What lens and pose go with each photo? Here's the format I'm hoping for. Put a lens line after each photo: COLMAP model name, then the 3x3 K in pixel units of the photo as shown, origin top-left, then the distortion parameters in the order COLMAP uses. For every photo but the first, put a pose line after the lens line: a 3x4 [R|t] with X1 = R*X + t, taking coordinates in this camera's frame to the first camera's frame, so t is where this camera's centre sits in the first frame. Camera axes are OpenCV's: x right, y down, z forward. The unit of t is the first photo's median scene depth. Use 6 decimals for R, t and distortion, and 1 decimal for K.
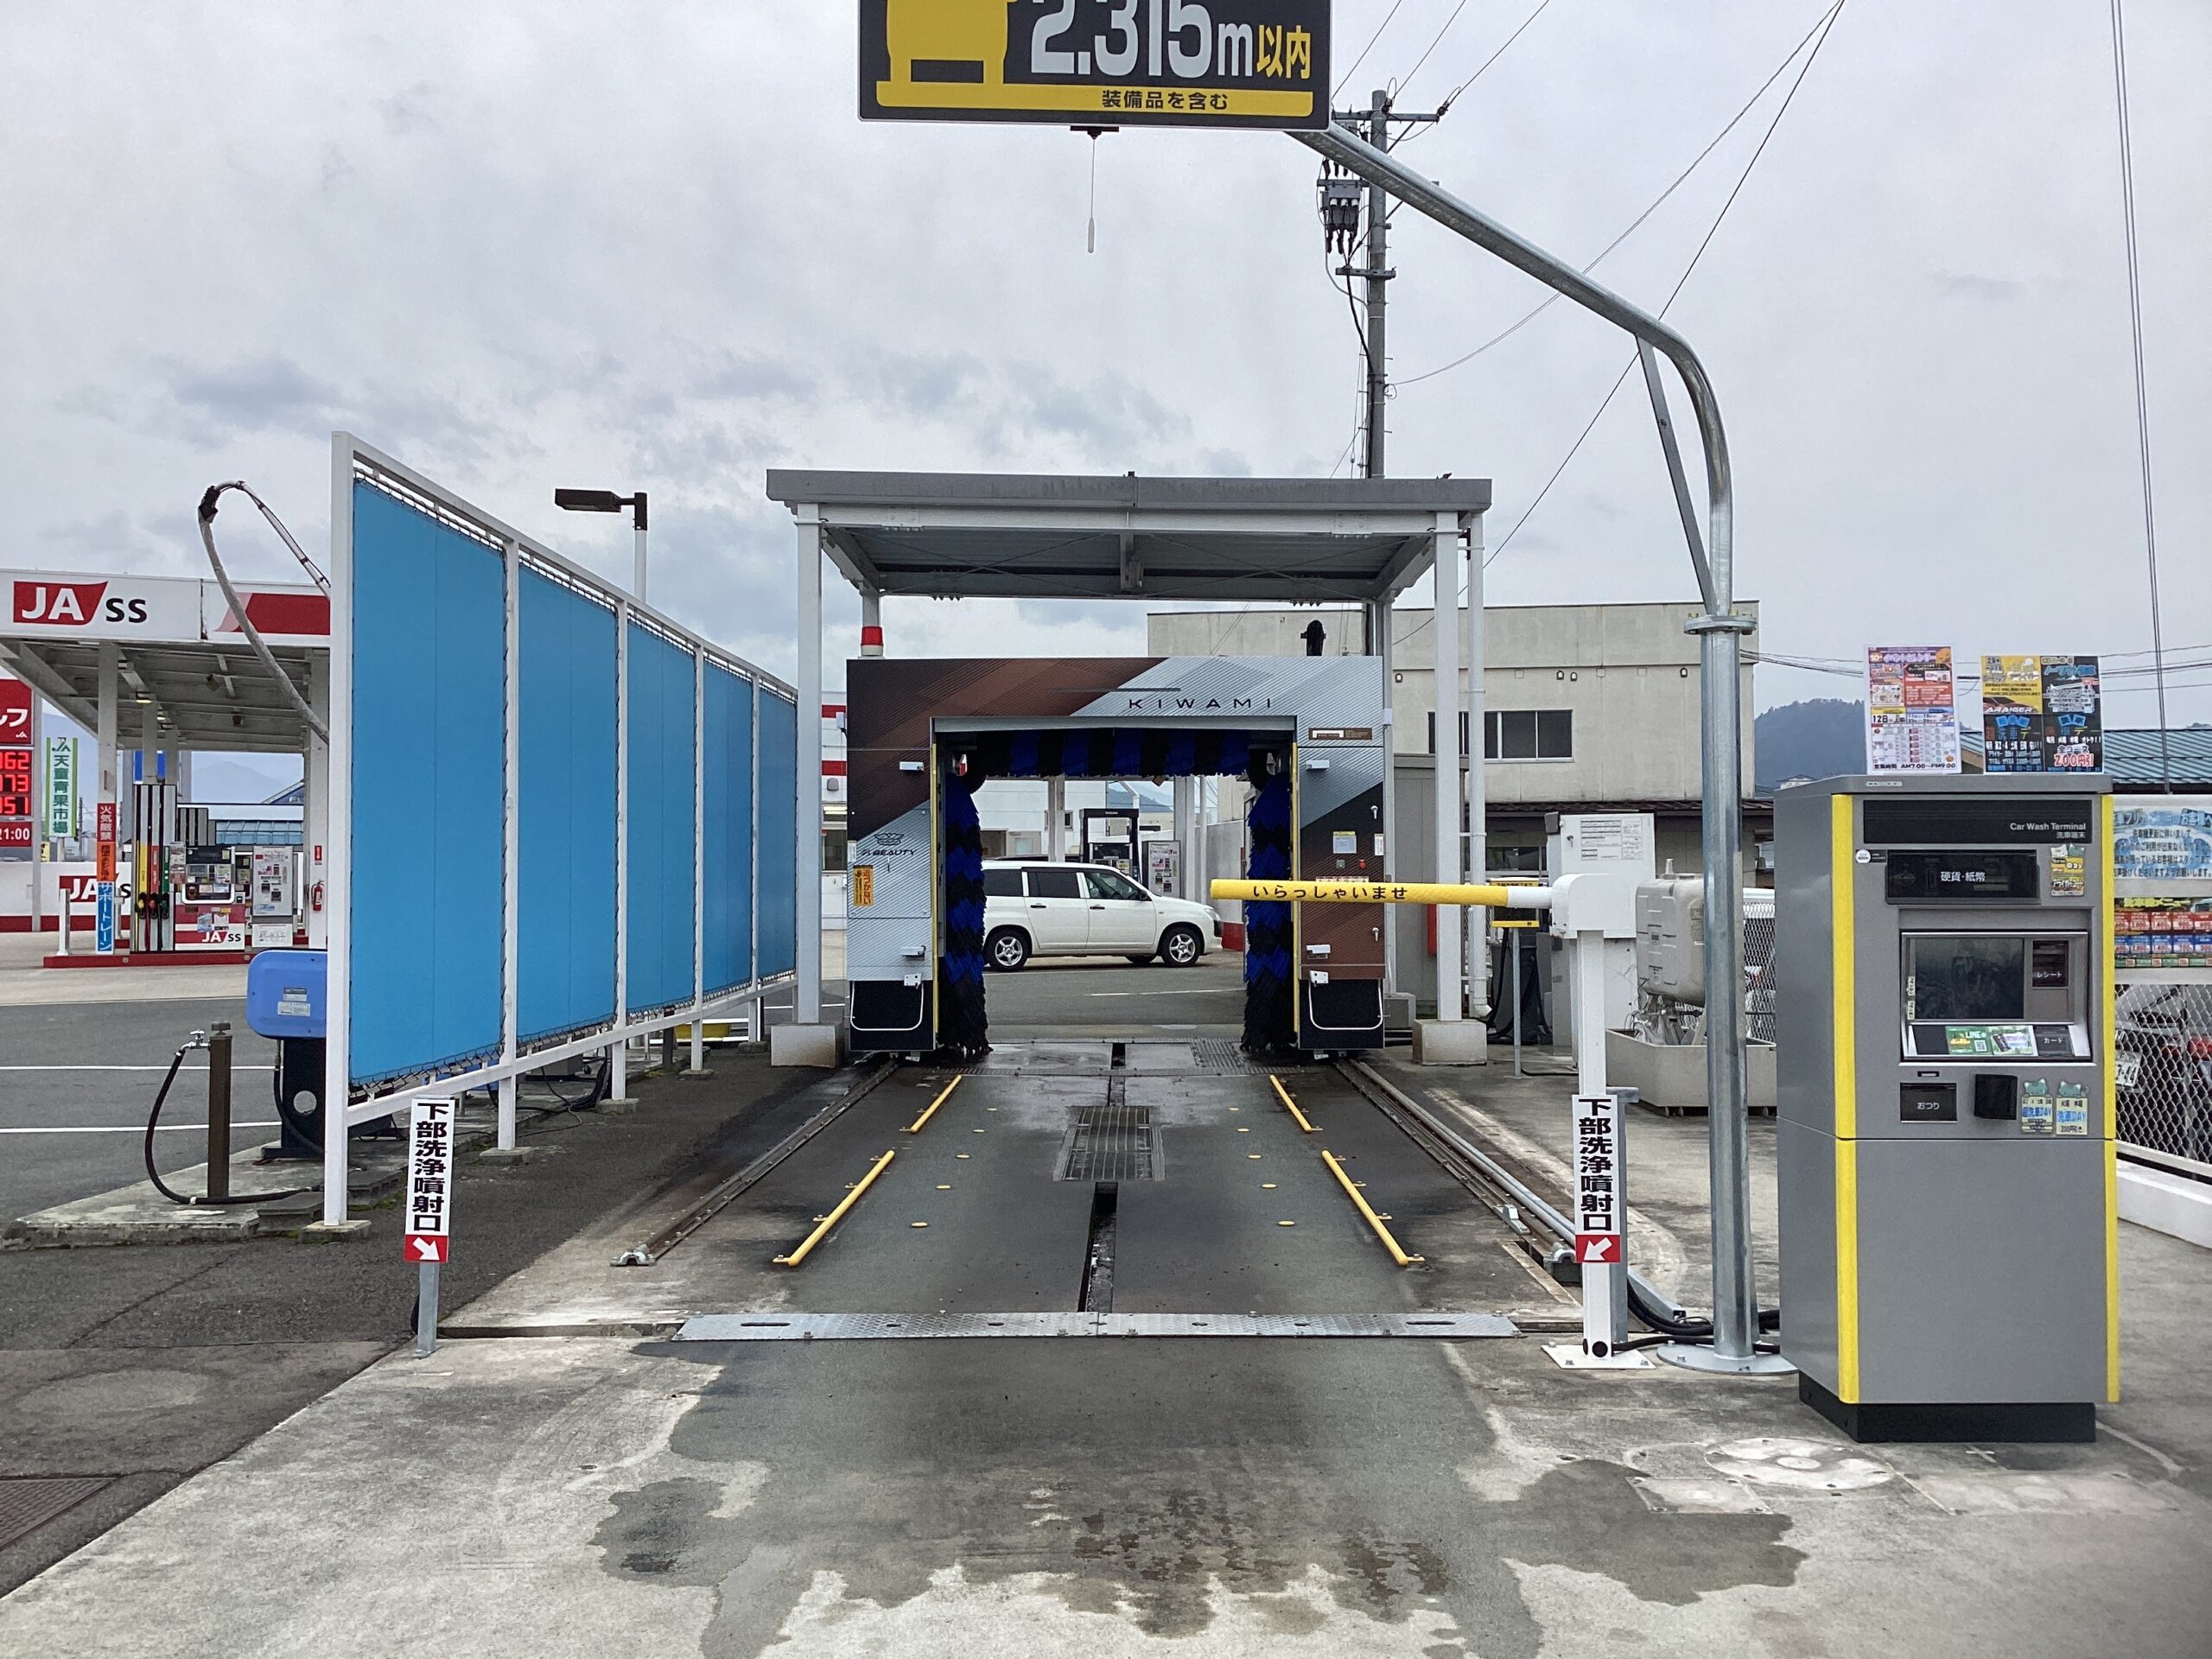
lens RADIAL K [[2004.8, 0, 1106.0], [0, 2004.8, 829.5], [0, 0, 1]] dist [0.059431, 0.000754]
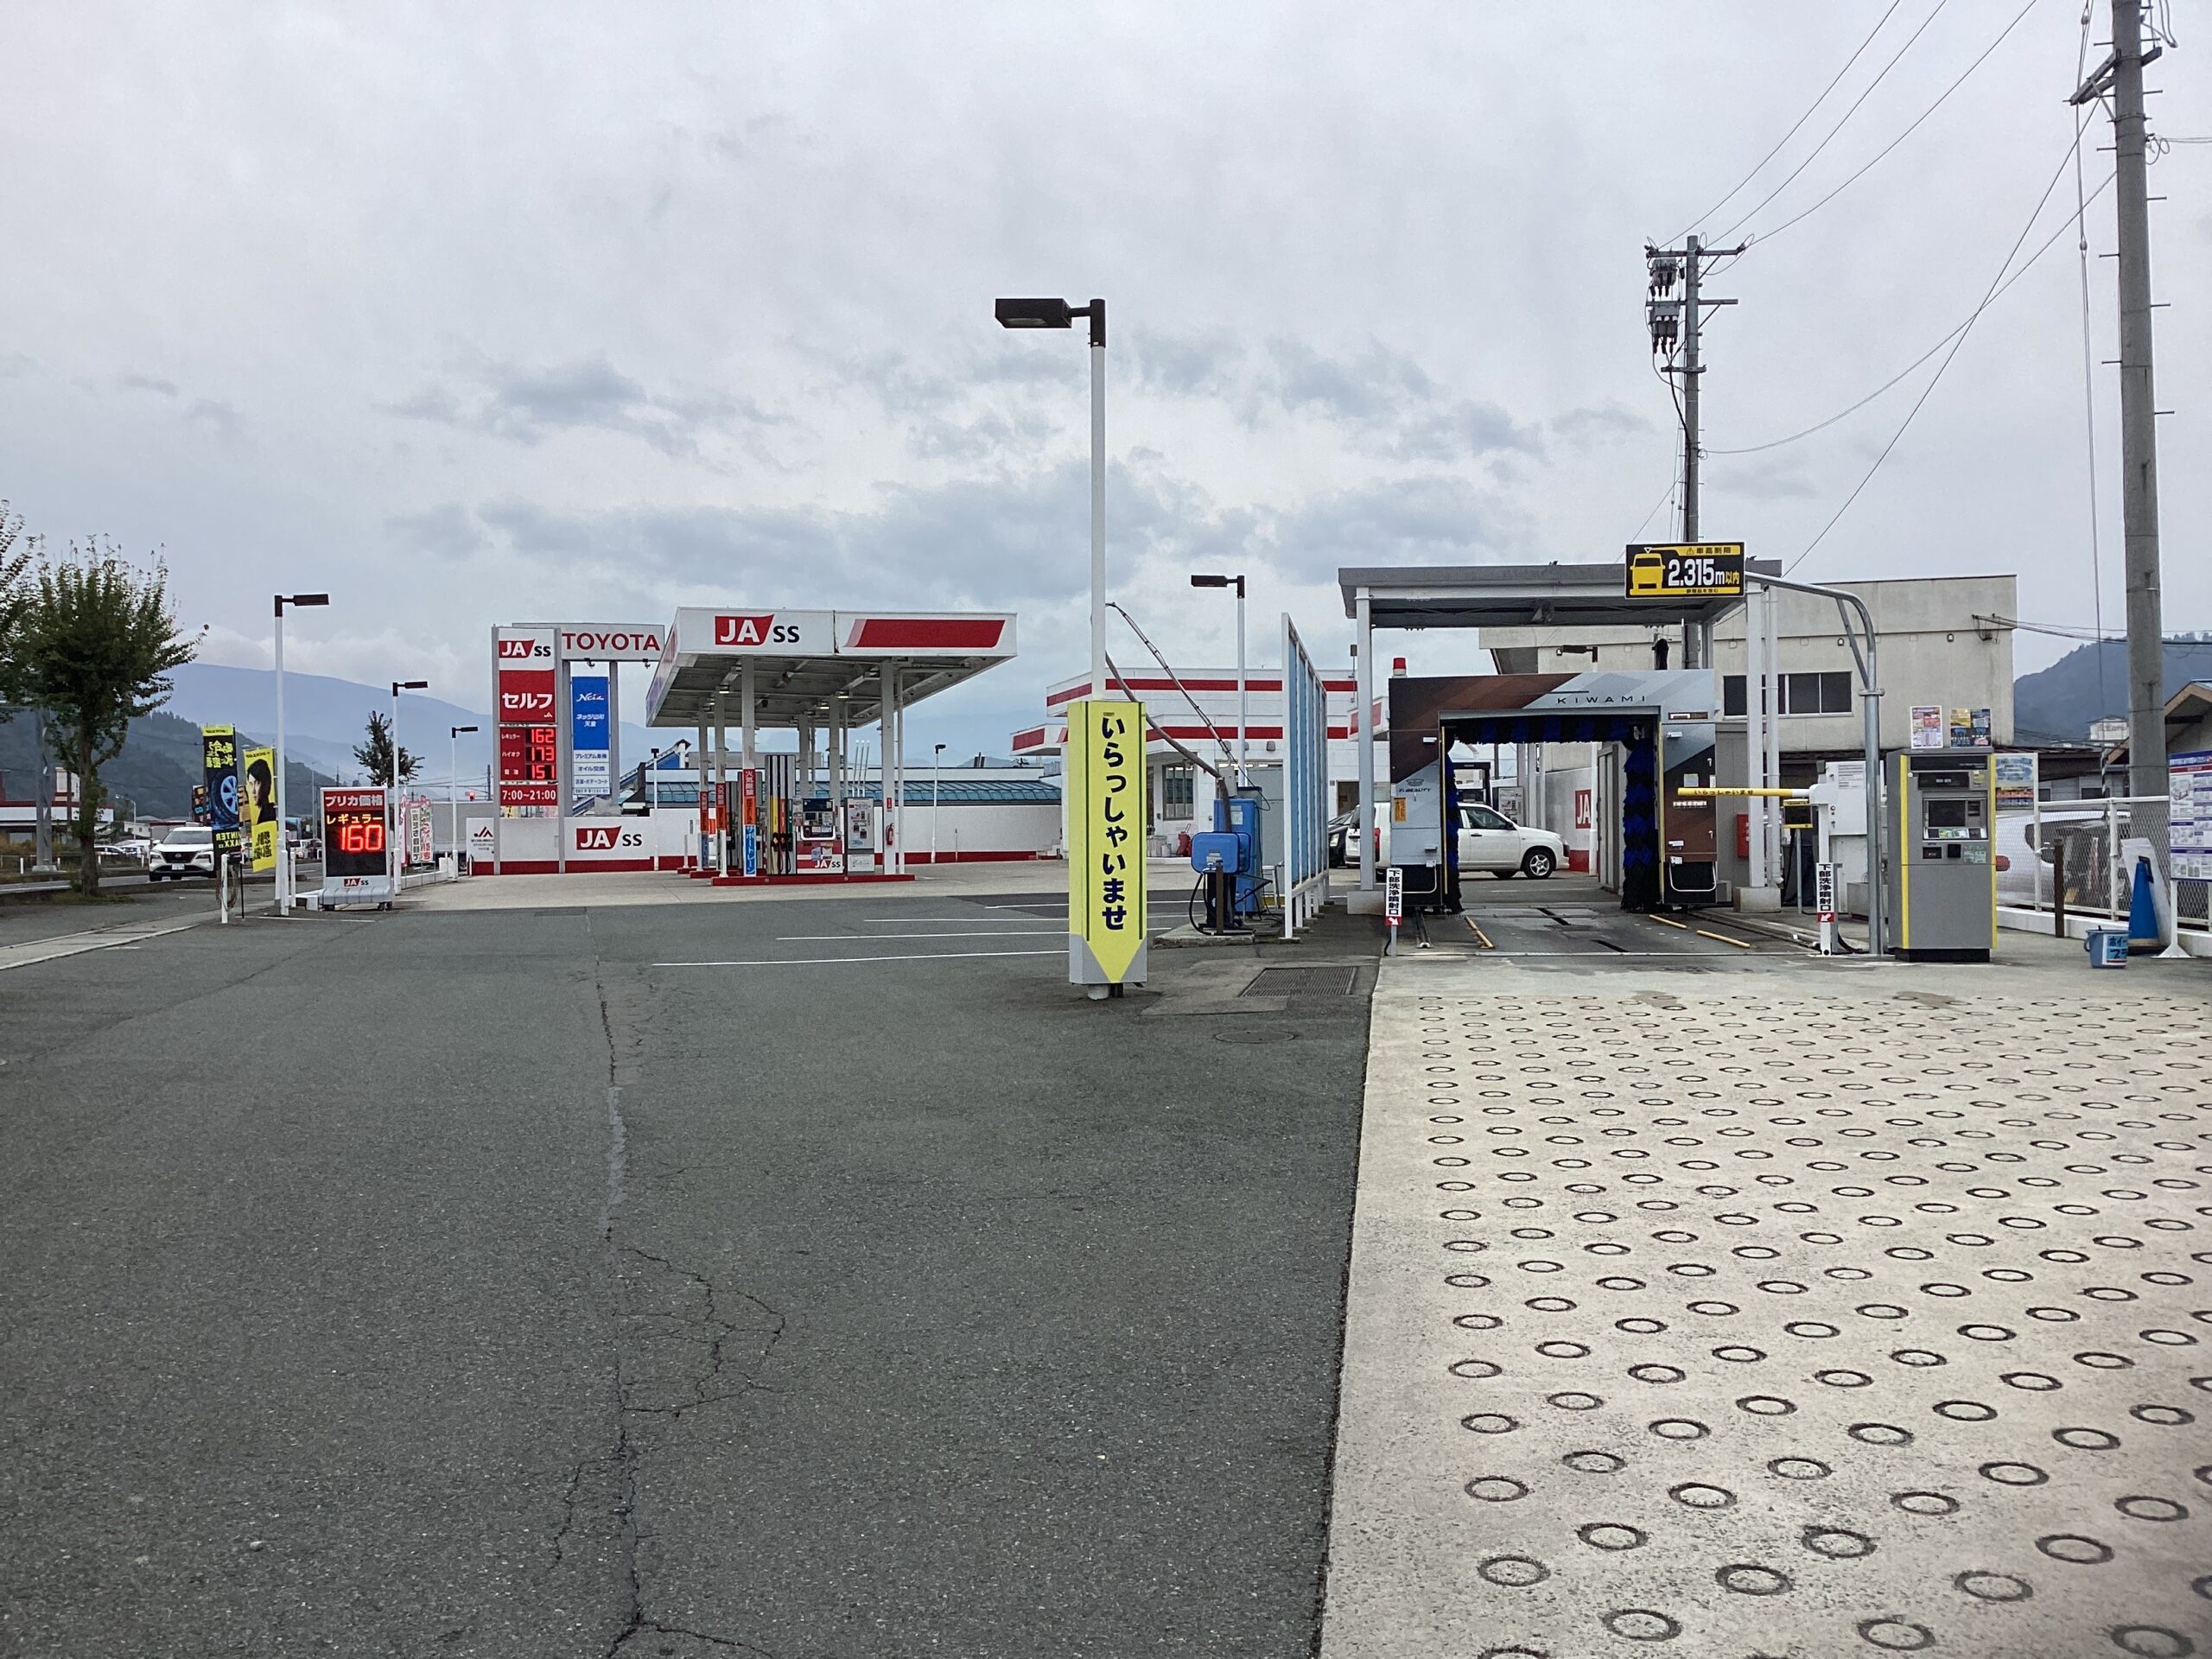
lens RADIAL K [[2006.8, 0, 1106.4], [0, 2006.8, 821.8], [0, 0, 1]] dist [0.150249, -0.328583]
pose [[0.991559, -0.010534, -0.129226, -0.139176], [0.012917, 0.999761, 0.017614, 0.004527], [0.129009, -0.019134, 0.991459, -0.705448]]
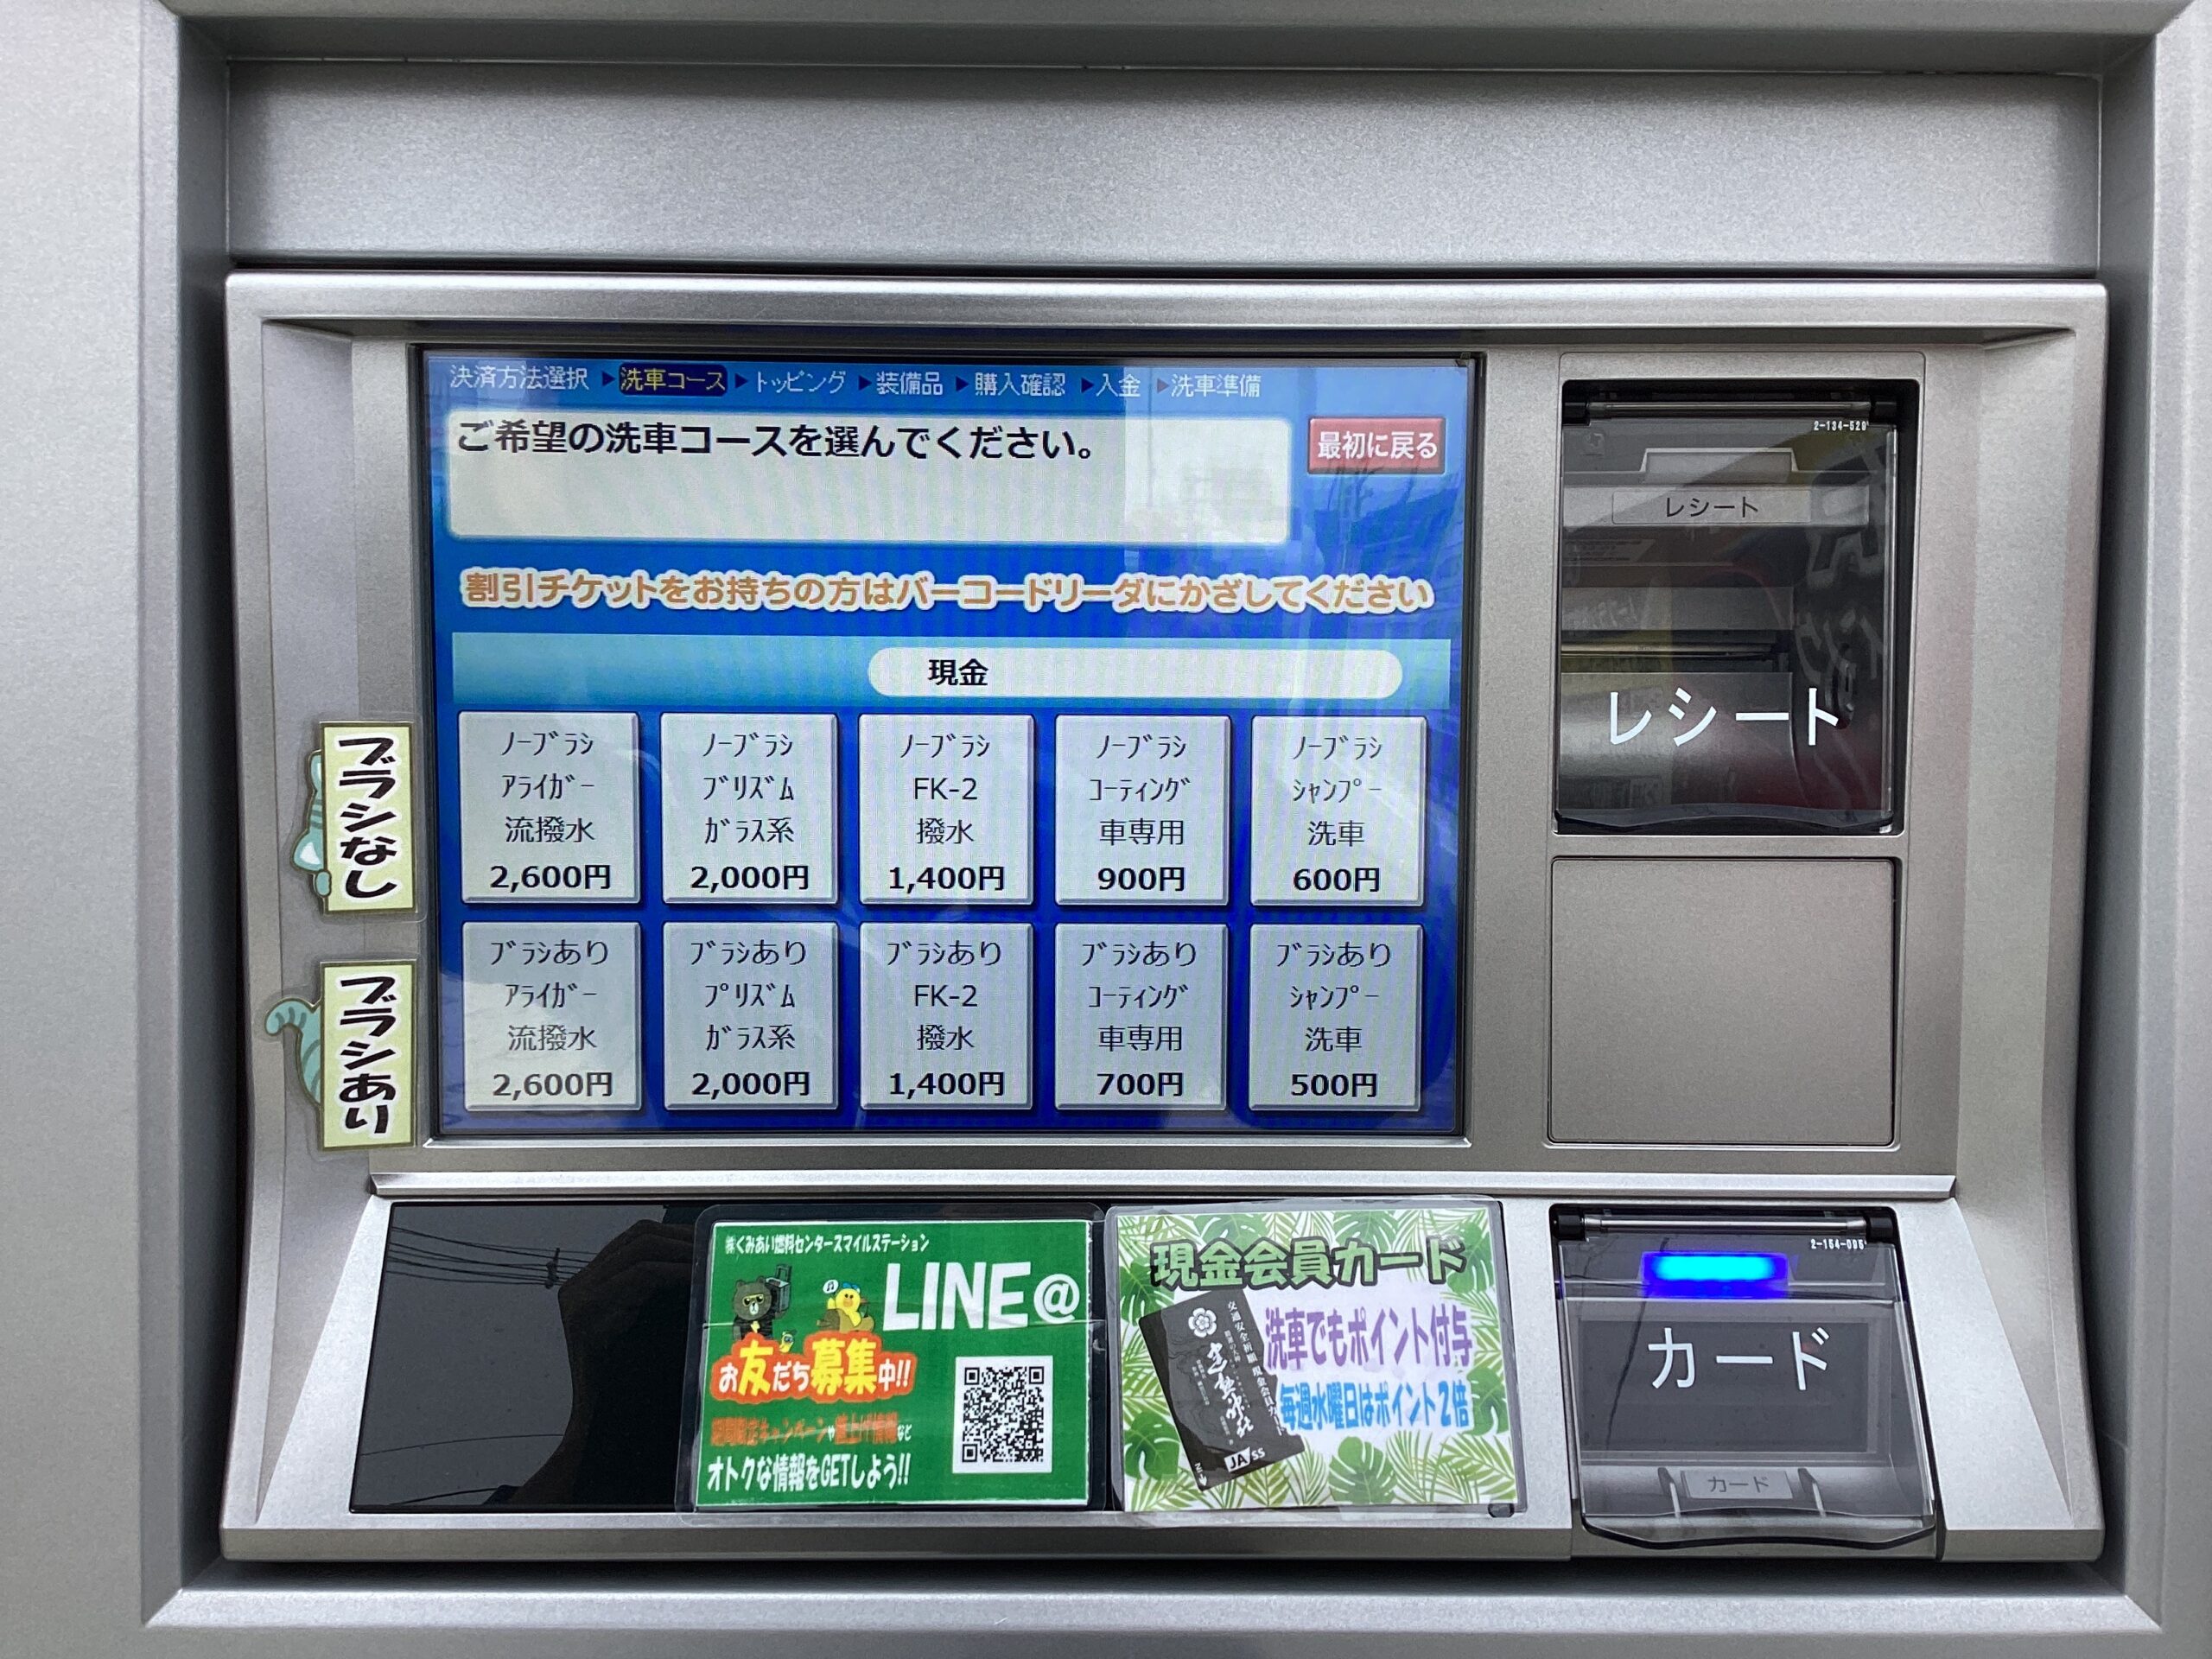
lens RADIAL K [[2006.8, 0, 1106.4], [0, 2006.8, 821.8], [0, 0, 1]] dist [0.150249, -0.328583]
pose [[0.998733, 0.007373, -0.049788, 0.137674], [-0.002776, 0.995775, 0.091788, 0.021242], [0.050254, -0.091534, 0.994533, 0.281832]]
